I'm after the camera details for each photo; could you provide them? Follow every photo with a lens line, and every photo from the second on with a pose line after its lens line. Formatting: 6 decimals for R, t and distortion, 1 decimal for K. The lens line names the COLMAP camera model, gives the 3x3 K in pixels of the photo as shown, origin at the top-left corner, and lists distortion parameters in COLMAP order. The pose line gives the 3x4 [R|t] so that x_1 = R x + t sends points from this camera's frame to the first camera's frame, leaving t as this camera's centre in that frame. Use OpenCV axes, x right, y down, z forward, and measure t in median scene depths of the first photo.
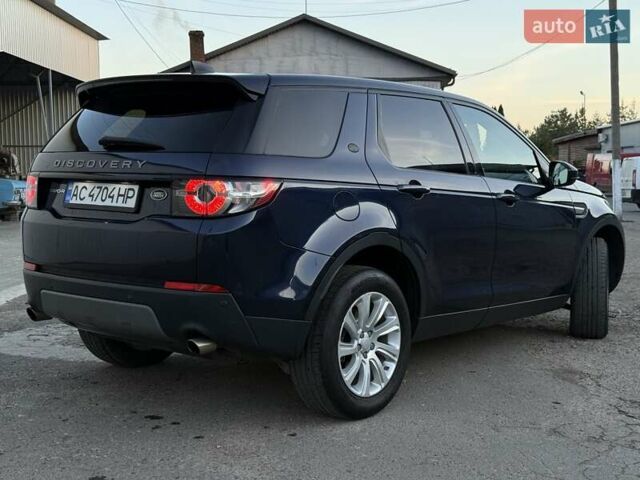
lens RADIAL K [[900.7, 0, 320.0], [0, 900.7, 240.0], [0, 0, 1]] dist [0.139124, -0.093831]
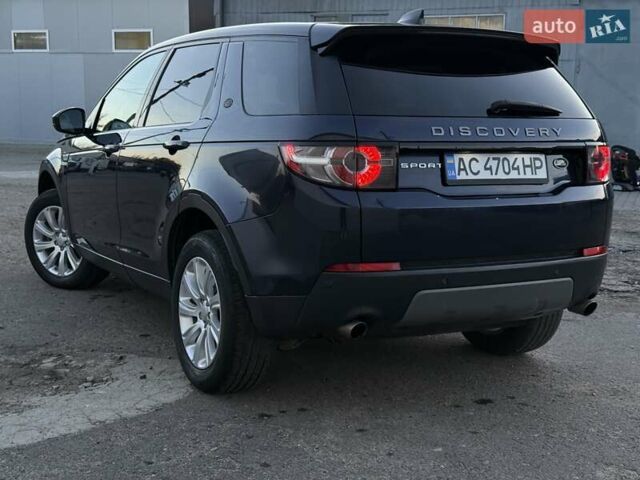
lens RADIAL K [[900.7, 0, 320.0], [0, 900.7, 240.0], [0, 0, 1]] dist [0.139124, -0.093831]
pose [[0.363648, -0.130833, 0.922303, -1.123095], [0.055110, 0.991375, 0.118902, -0.093644], [-0.929905, 0.007590, 0.367721, 0.840714]]
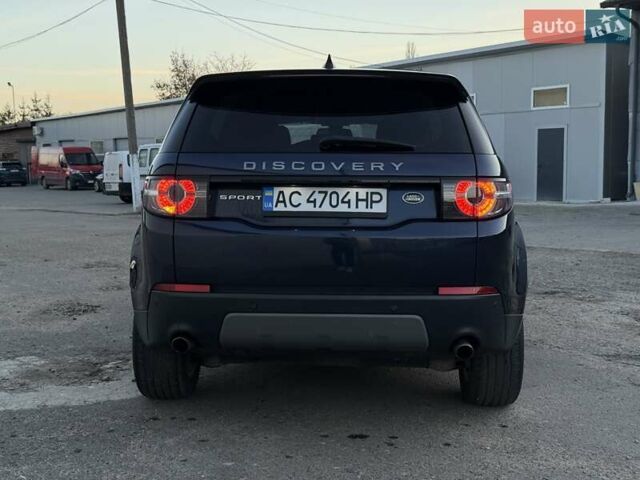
lens RADIAL K [[900.7, 0, 320.0], [0, 900.7, 240.0], [0, 0, 1]] dist [0.139124, -0.093831]
pose [[0.793658, -0.056169, 0.605765, -0.793856], [0.051248, 0.998362, 0.025428, -0.033371], [-0.606201, 0.010863, 0.795237, 0.290373]]
